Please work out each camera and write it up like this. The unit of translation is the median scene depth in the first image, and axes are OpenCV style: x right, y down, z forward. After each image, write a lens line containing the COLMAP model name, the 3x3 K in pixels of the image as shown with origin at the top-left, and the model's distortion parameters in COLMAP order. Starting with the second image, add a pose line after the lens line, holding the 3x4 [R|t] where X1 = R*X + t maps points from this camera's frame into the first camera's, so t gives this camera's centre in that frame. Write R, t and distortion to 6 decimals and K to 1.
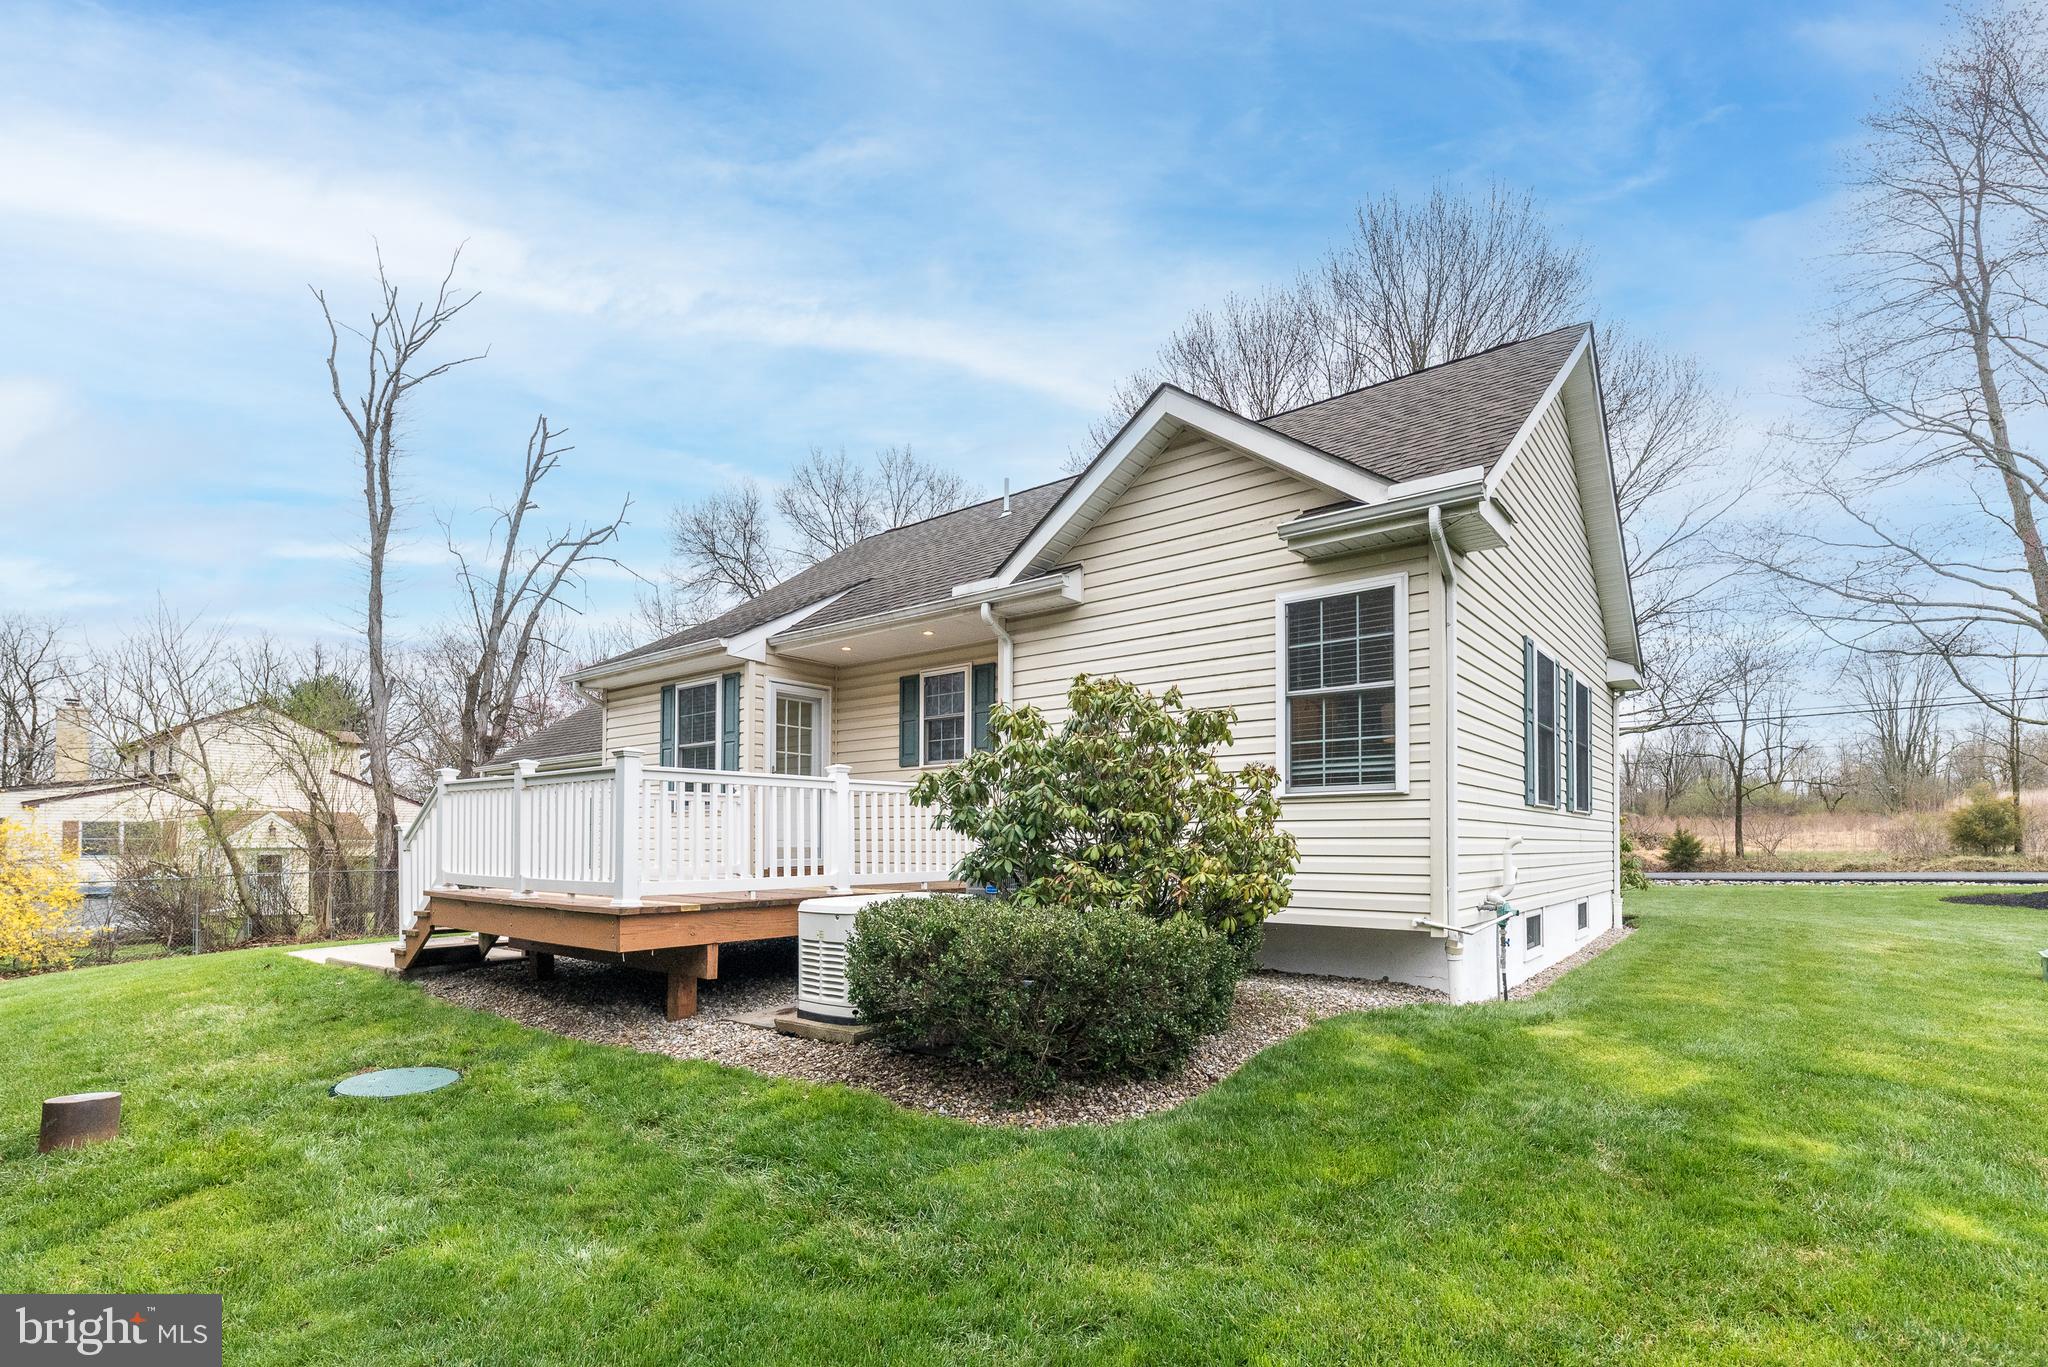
lens RADIAL K [[917.0, 0, 1028.5], [0, 917.0, 754.0], [0, 0, 1]] dist [0.001030, 0.000182]
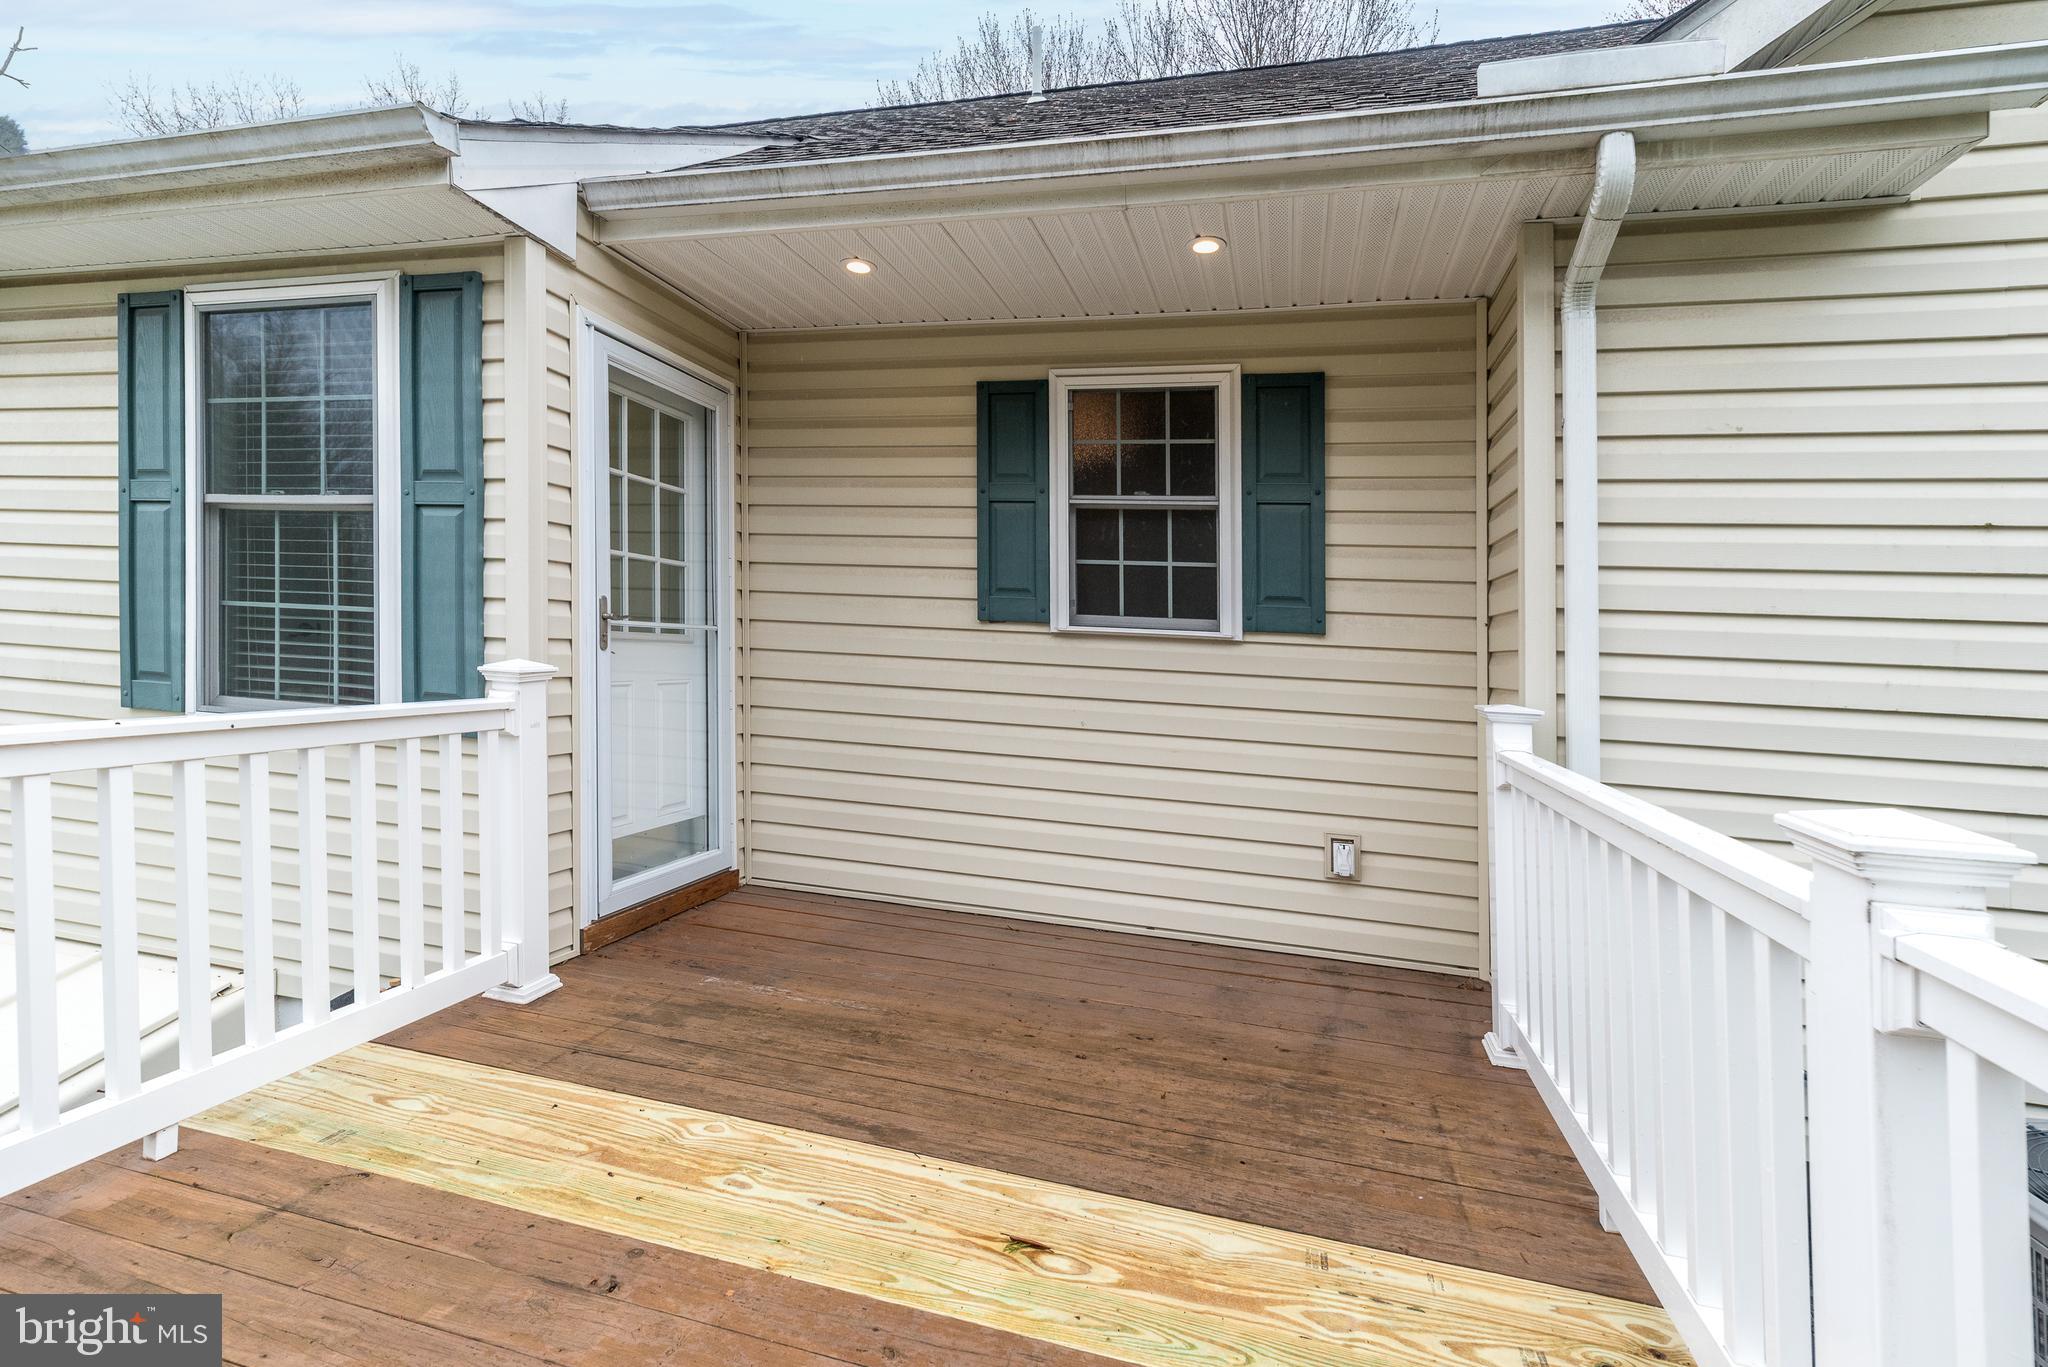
lens RADIAL K [[908.4, 0, 1067.1], [0, 908.4, 670.2], [0, 0, 1]] dist [0.009193, -0.000096]
pose [[0.908168, 0.031467, 0.417421, -0.260406], [-0.084934, 0.990281, 0.110137, -0.010105], [-0.409898, -0.135476, 0.902014, 0.632991]]
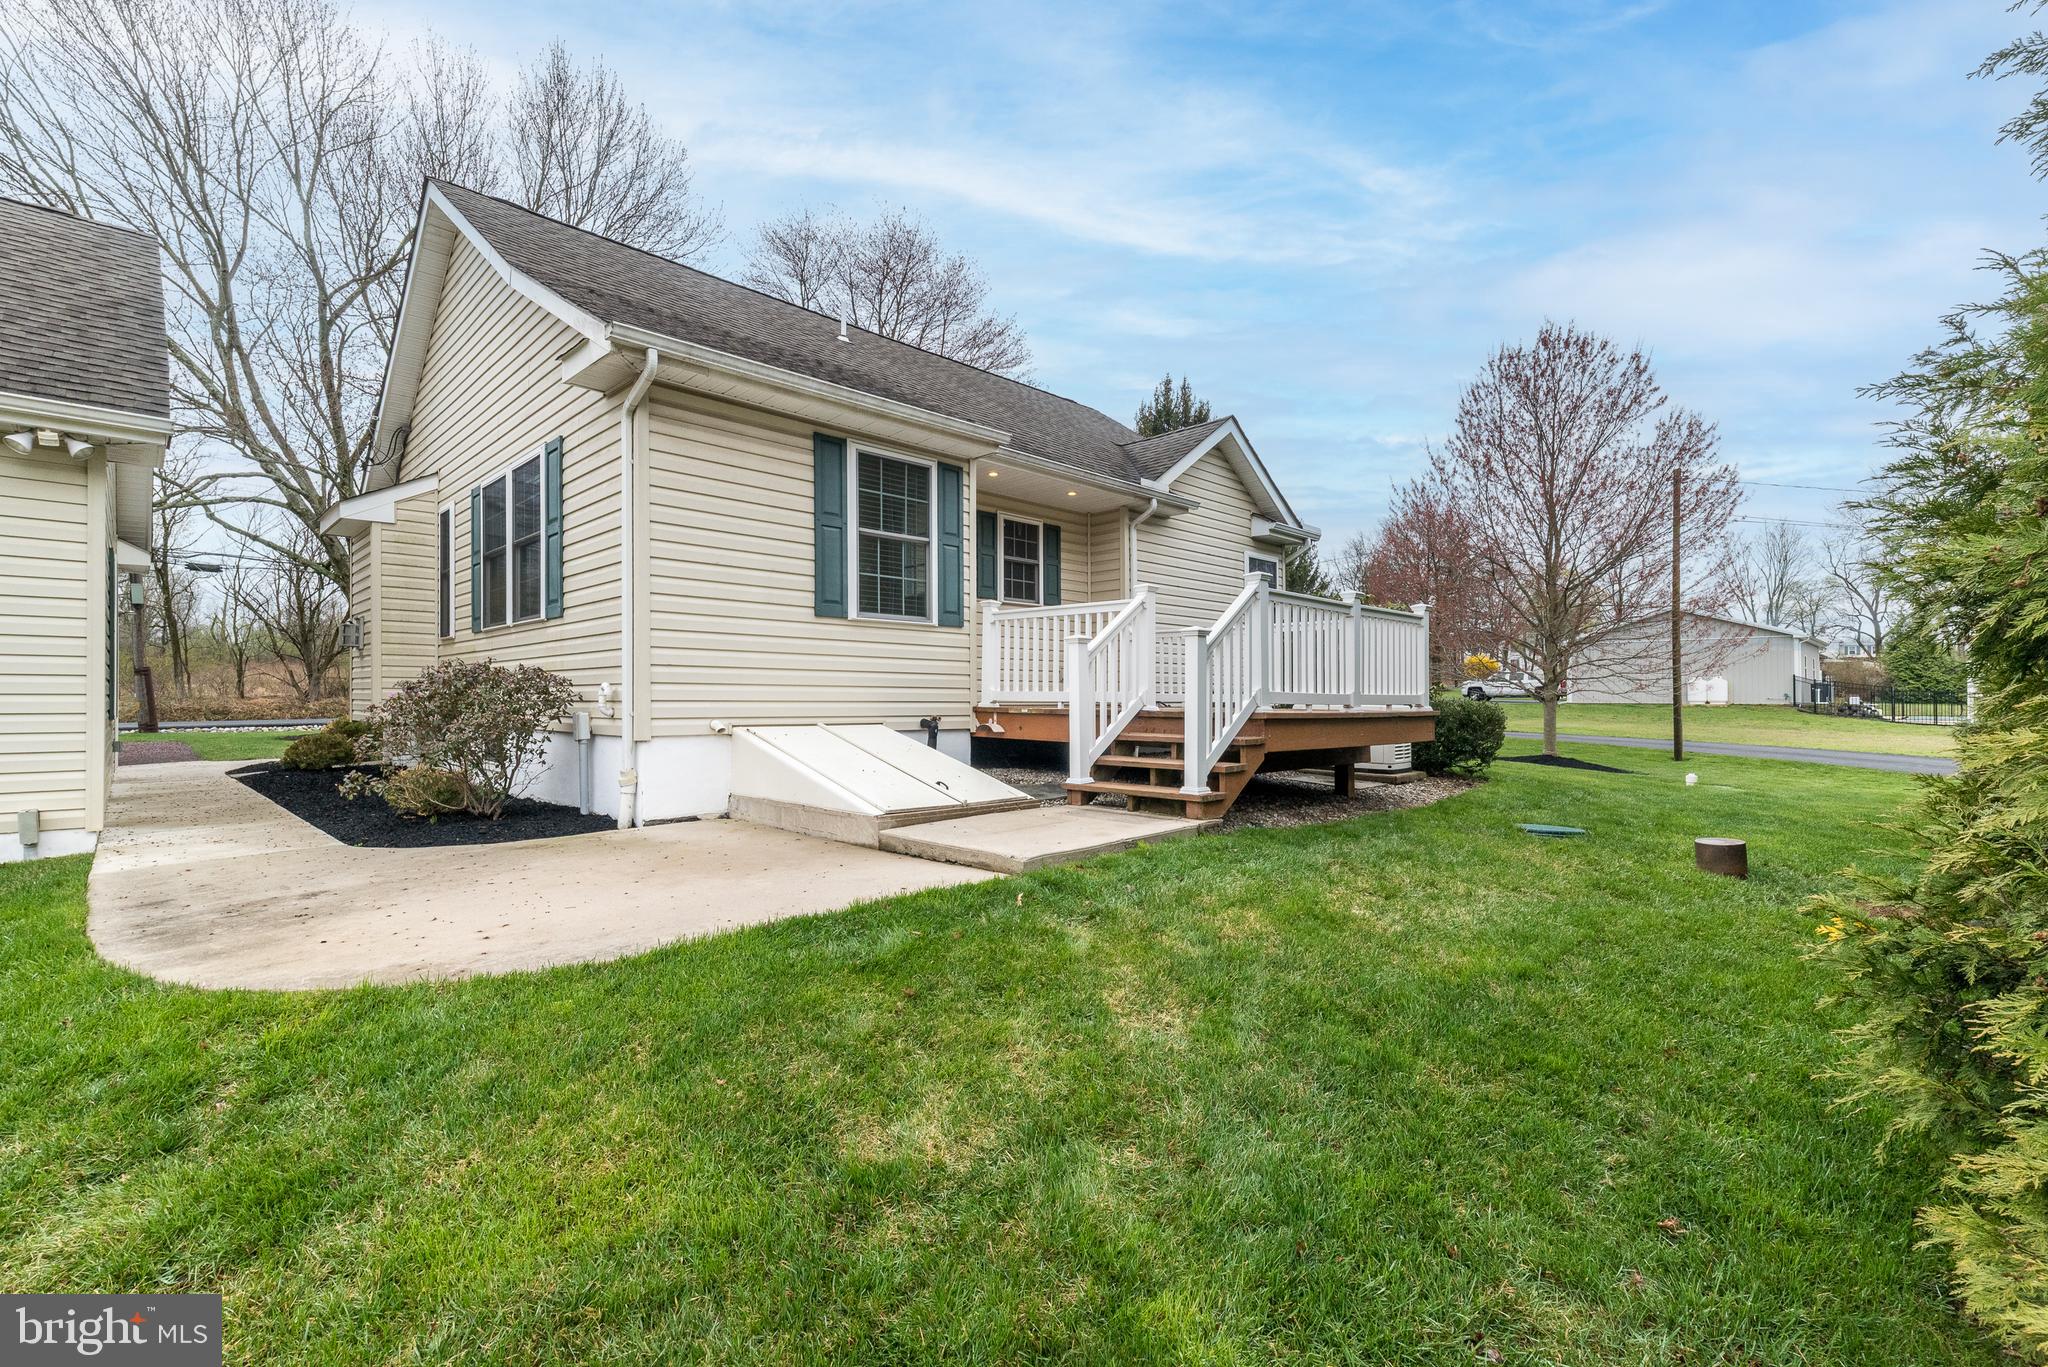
lens RADIAL K [[891.8, 0, 1024.0], [0, 891.8, 683.5], [0, 0, 1]] dist [0.007384, 0.000117]
pose [[0.110620, 0.012647, 0.993782, -1.123723], [-0.097763, 0.995208, -0.001783, 0.106893], [-0.989043, -0.096958, 0.111326, 0.819291]]
